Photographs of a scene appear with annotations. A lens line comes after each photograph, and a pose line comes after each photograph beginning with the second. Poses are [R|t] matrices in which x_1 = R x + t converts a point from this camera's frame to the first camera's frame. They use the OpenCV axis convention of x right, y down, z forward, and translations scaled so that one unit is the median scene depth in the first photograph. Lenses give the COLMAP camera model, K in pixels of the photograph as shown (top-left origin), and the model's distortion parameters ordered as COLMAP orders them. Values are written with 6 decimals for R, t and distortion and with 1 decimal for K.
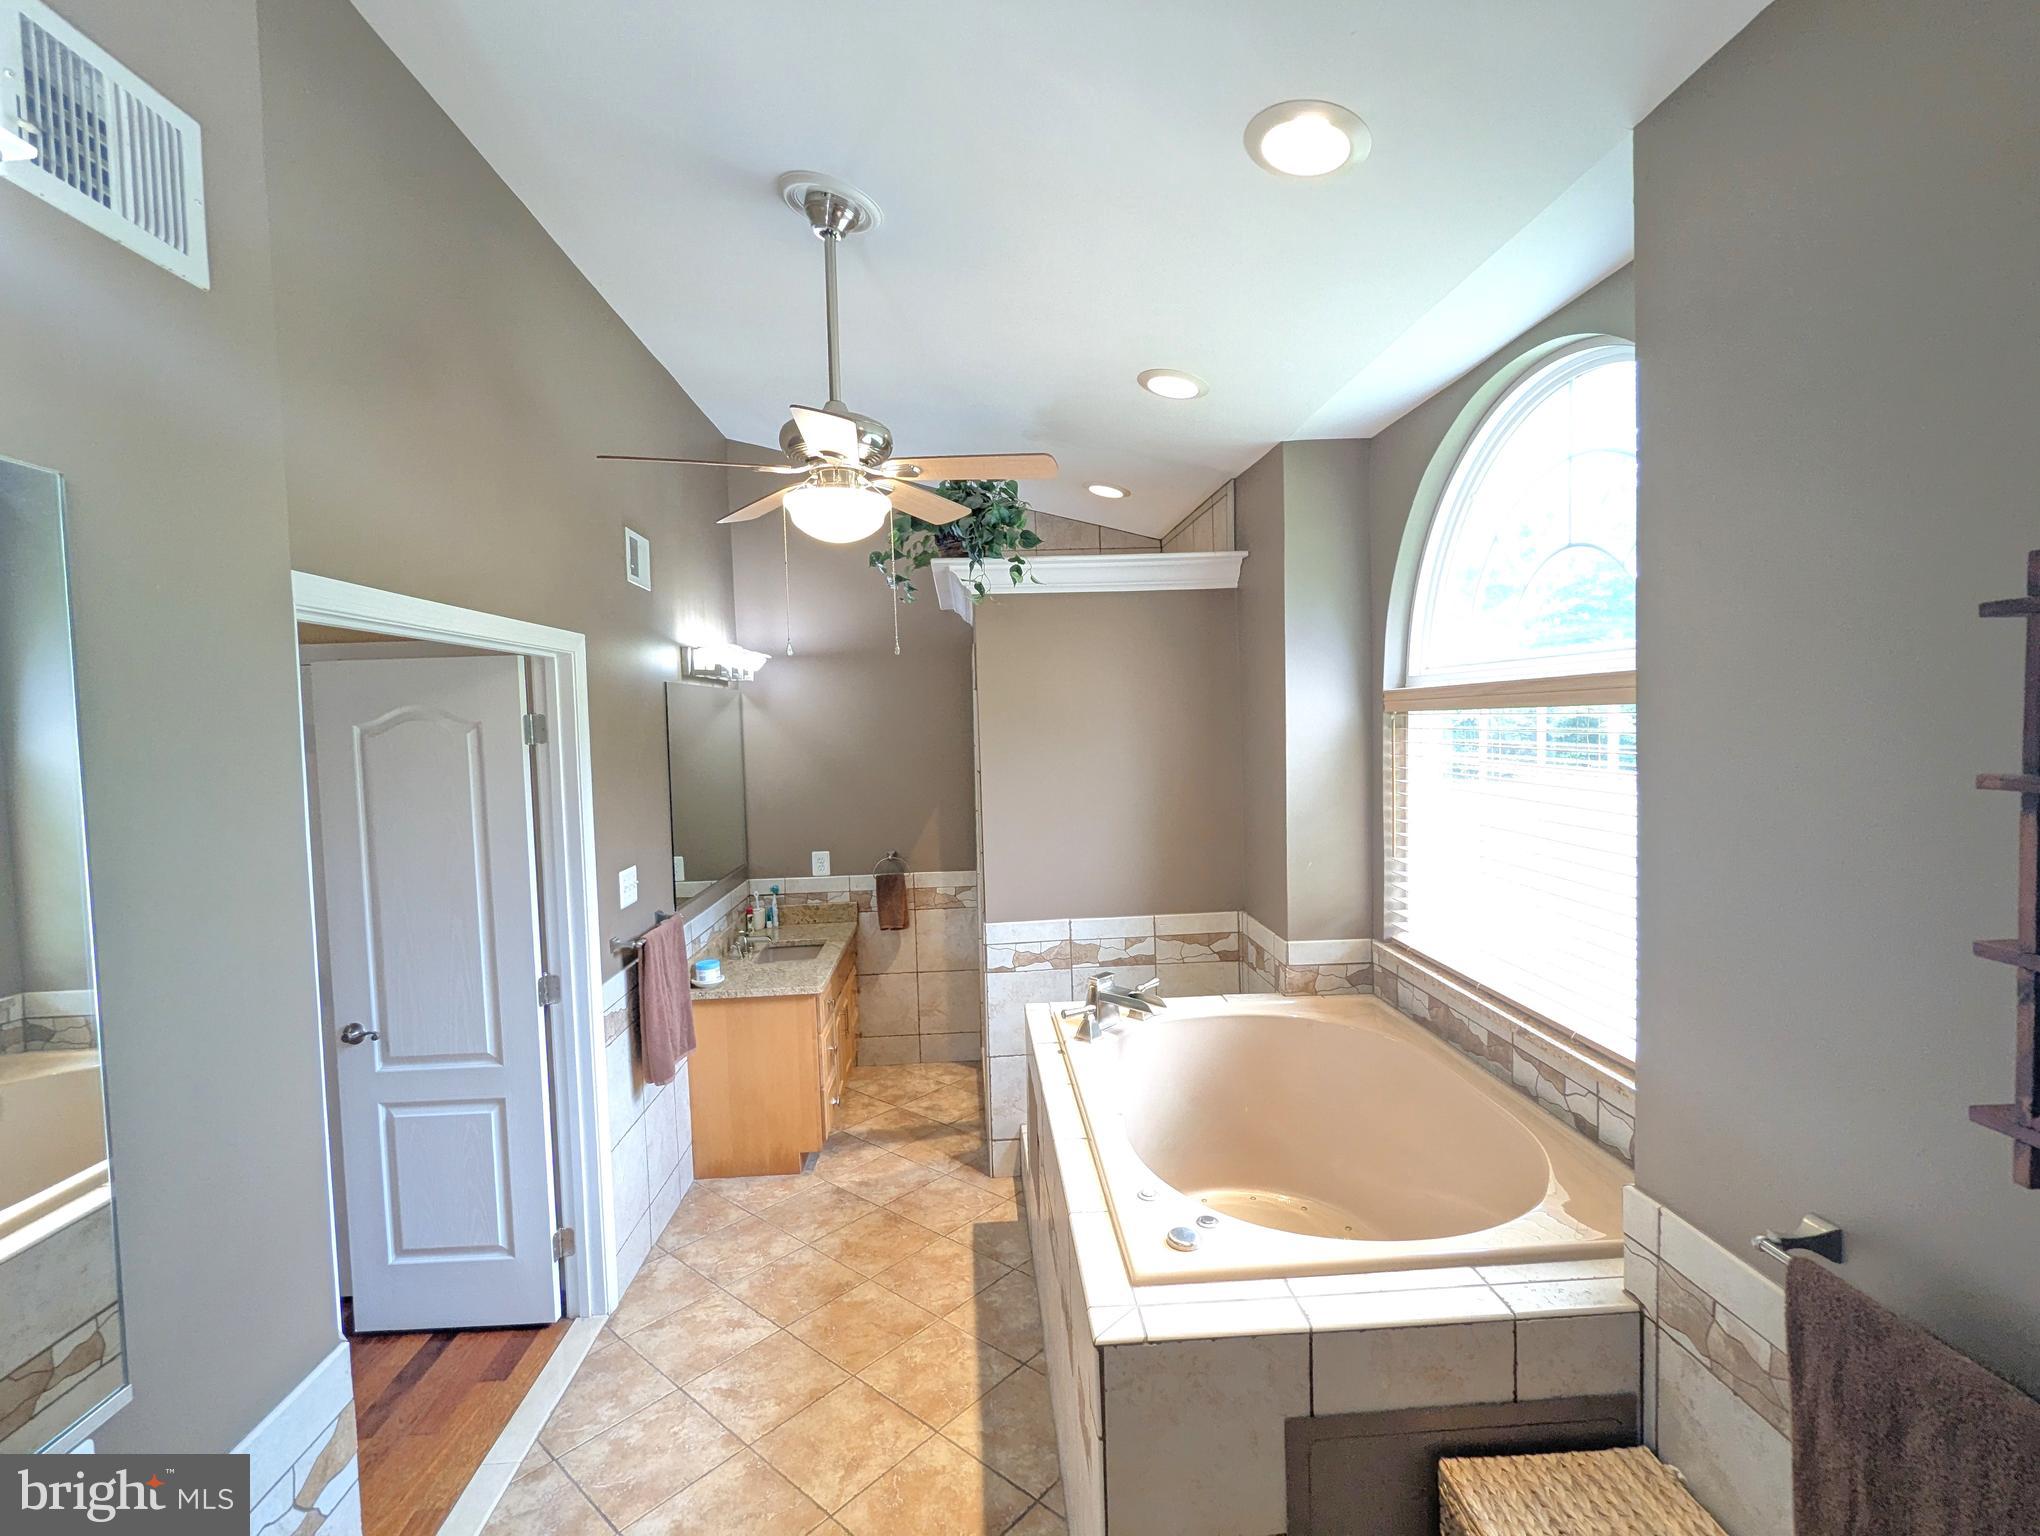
lens RADIAL K [[967.3, 0, 1015.1], [0, 967.3, 757.2], [0, 0, 1]] dist [-0.004840, -0.001752]
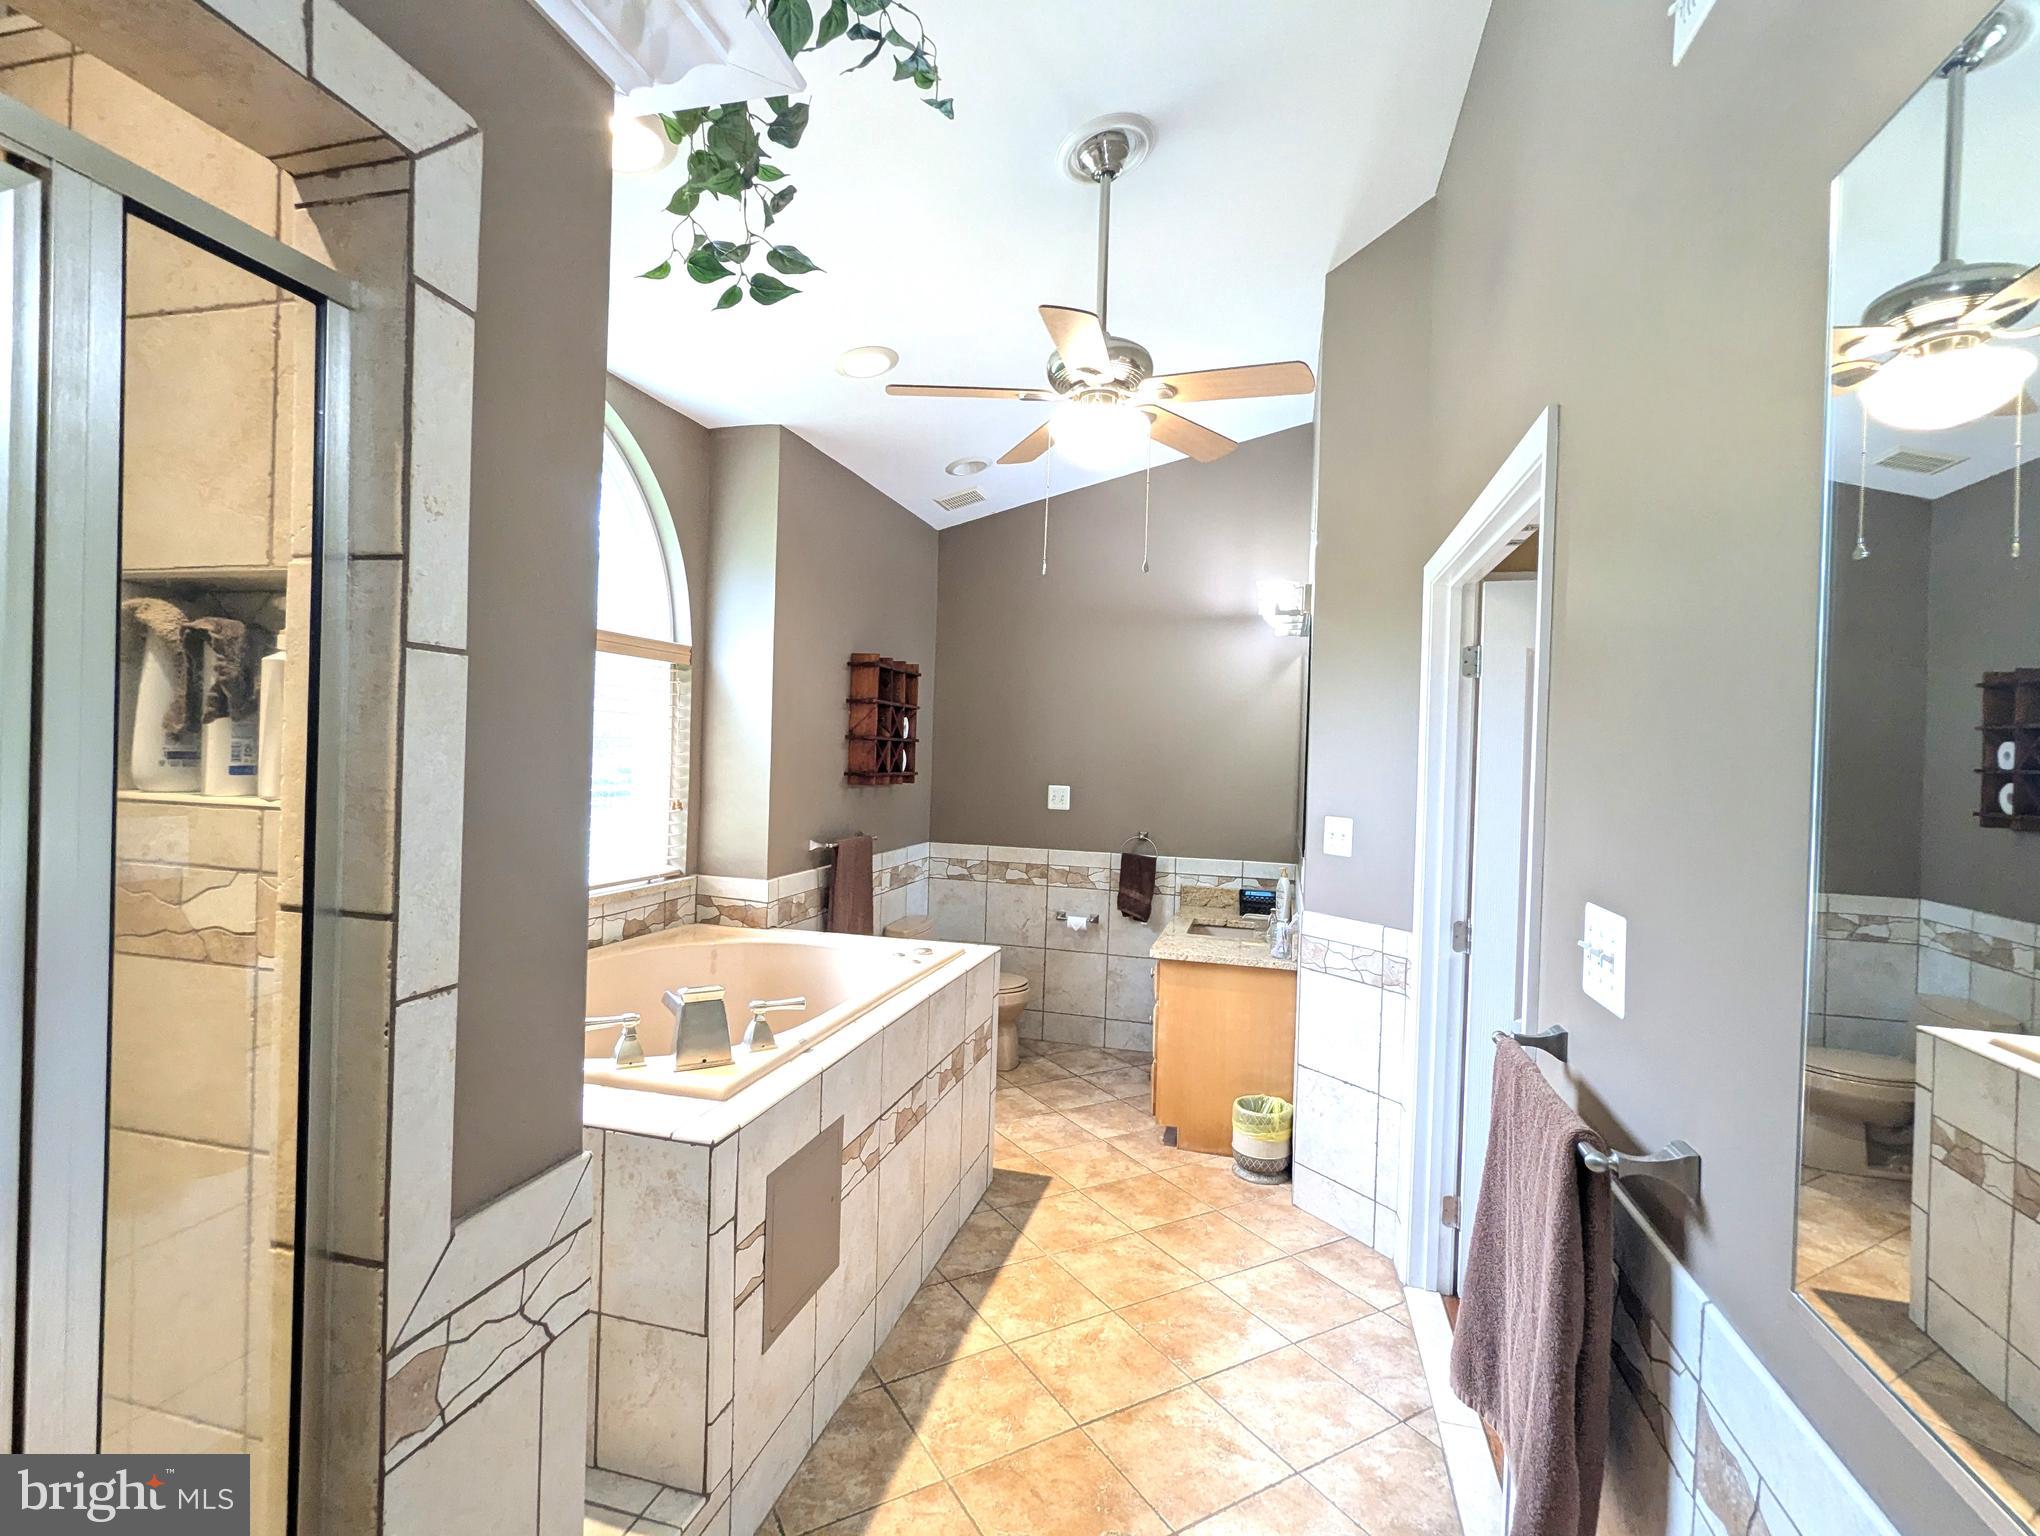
lens RADIAL K [[967.3, 0, 1010.1], [0, 967.3, 763.2], [0, 0, 1]] dist [-0.004840, -0.001752]
pose [[-0.948984, -0.003385, 0.315306, -0.299577], [0.011528, 0.998901, 0.045420, 0.036069], [-0.315113, 0.046738, -0.947903, 1.439585]]
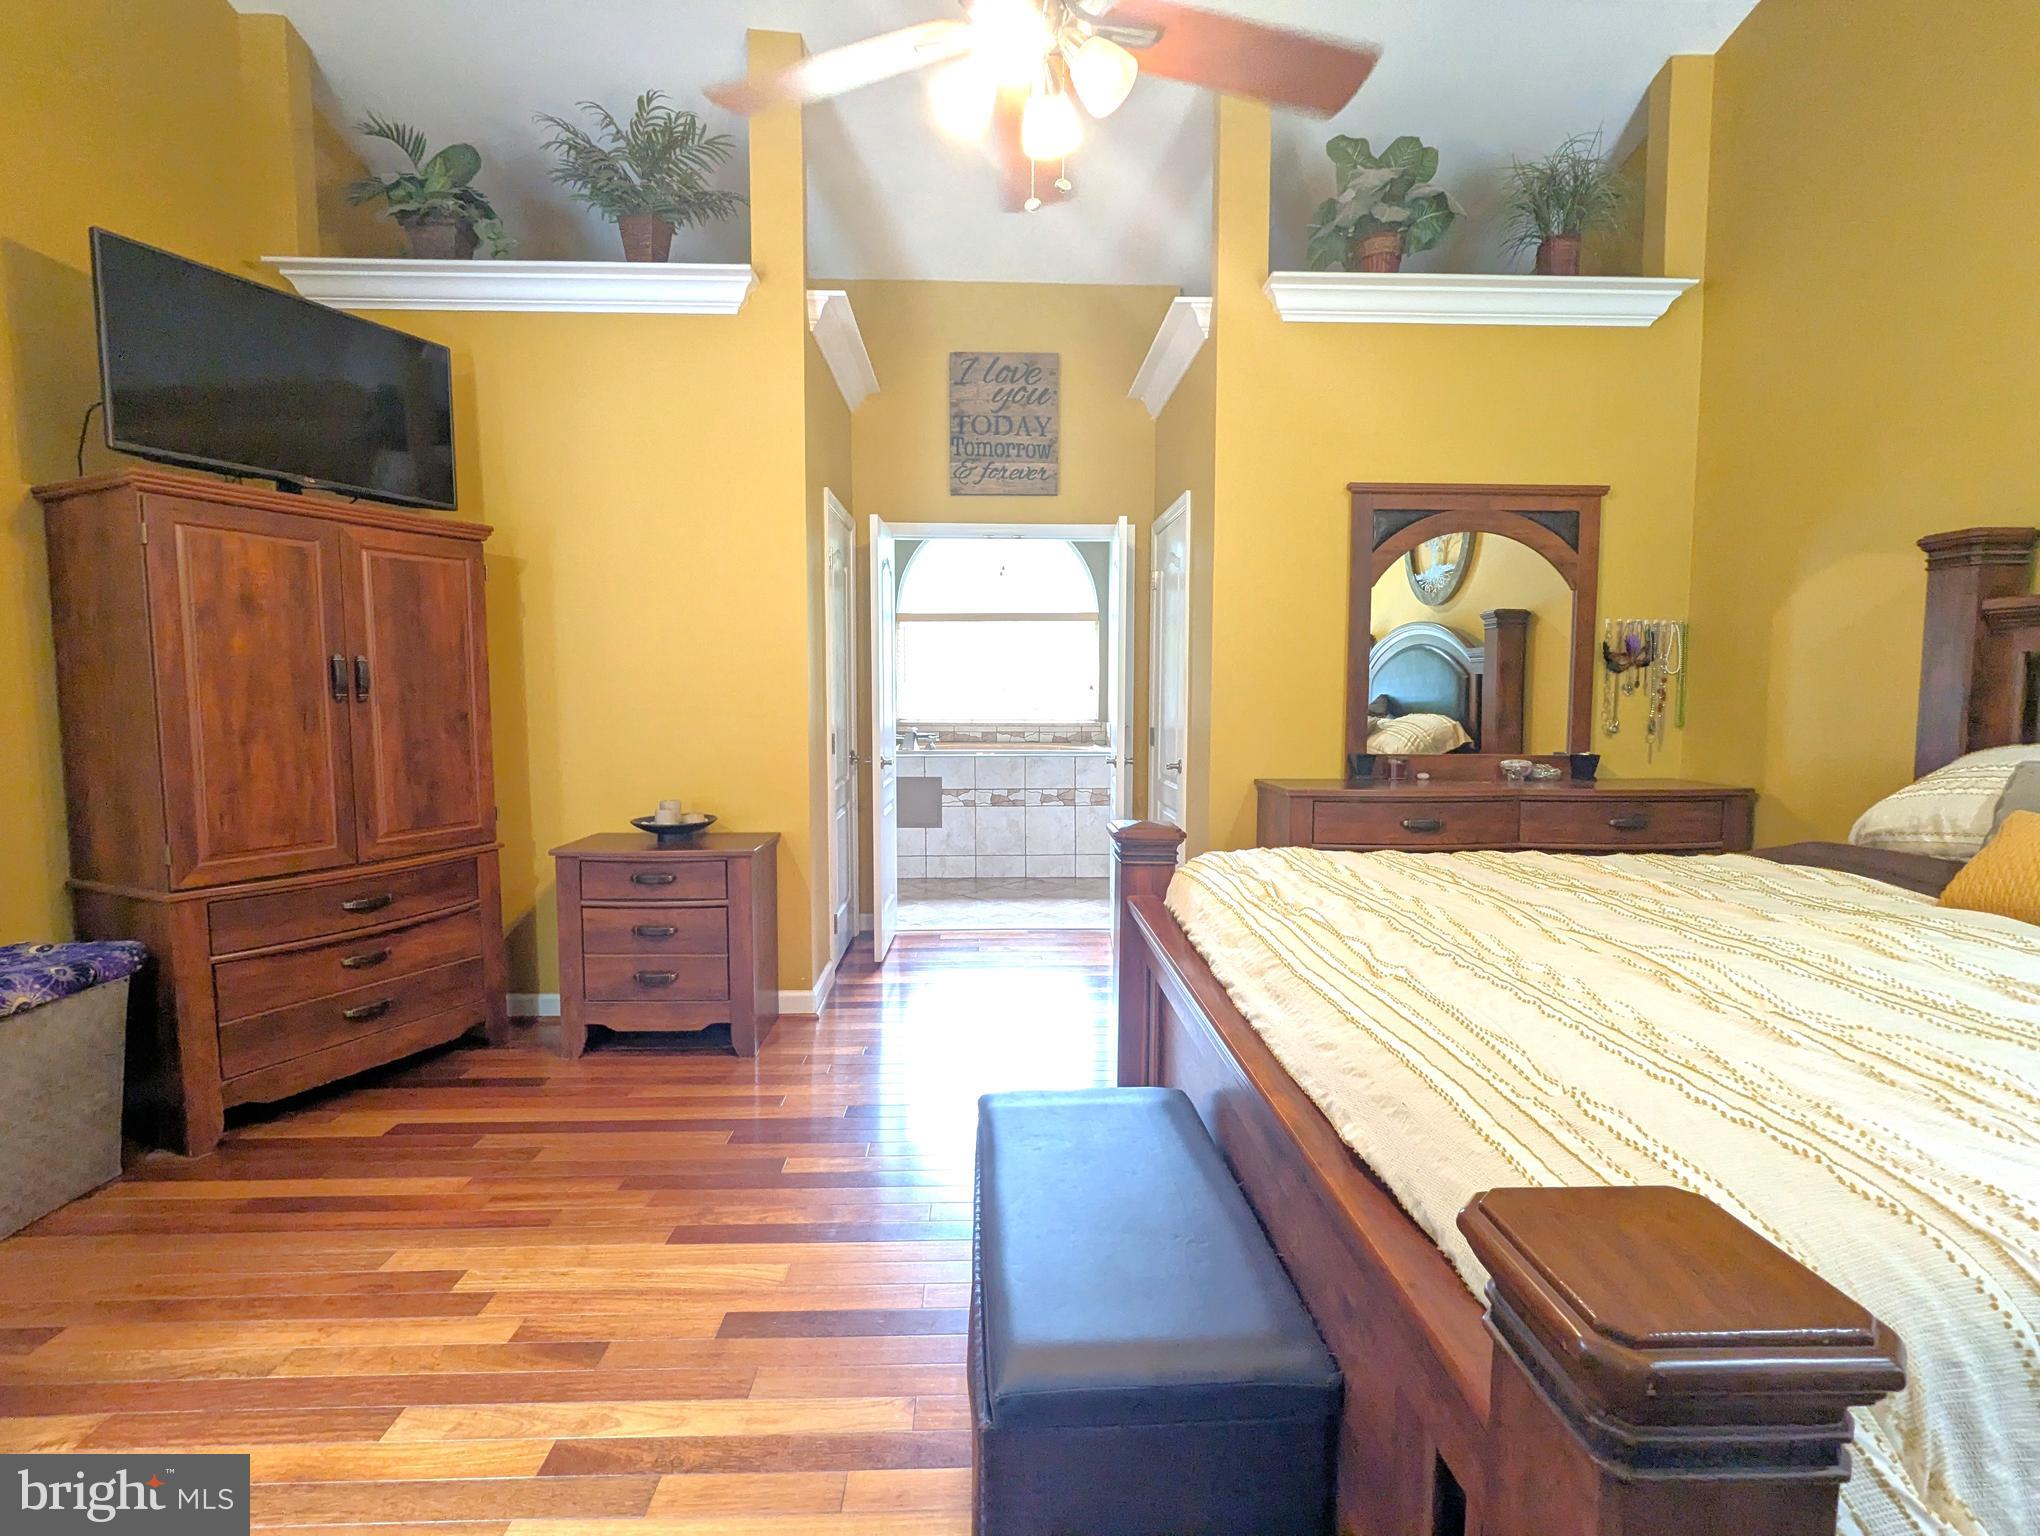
lens RADIAL K [[967.3, 0, 1023.2], [0, 967.3, 763.2], [0, 0, 1]] dist [-0.004840, -0.001752]
pose [[0.028917, -0.049679, 0.998347, -1.948542], [0.043061, 0.997899, 0.048410, 0.191265], [-0.998654, 0.041590, 0.030995, 0.622643]]
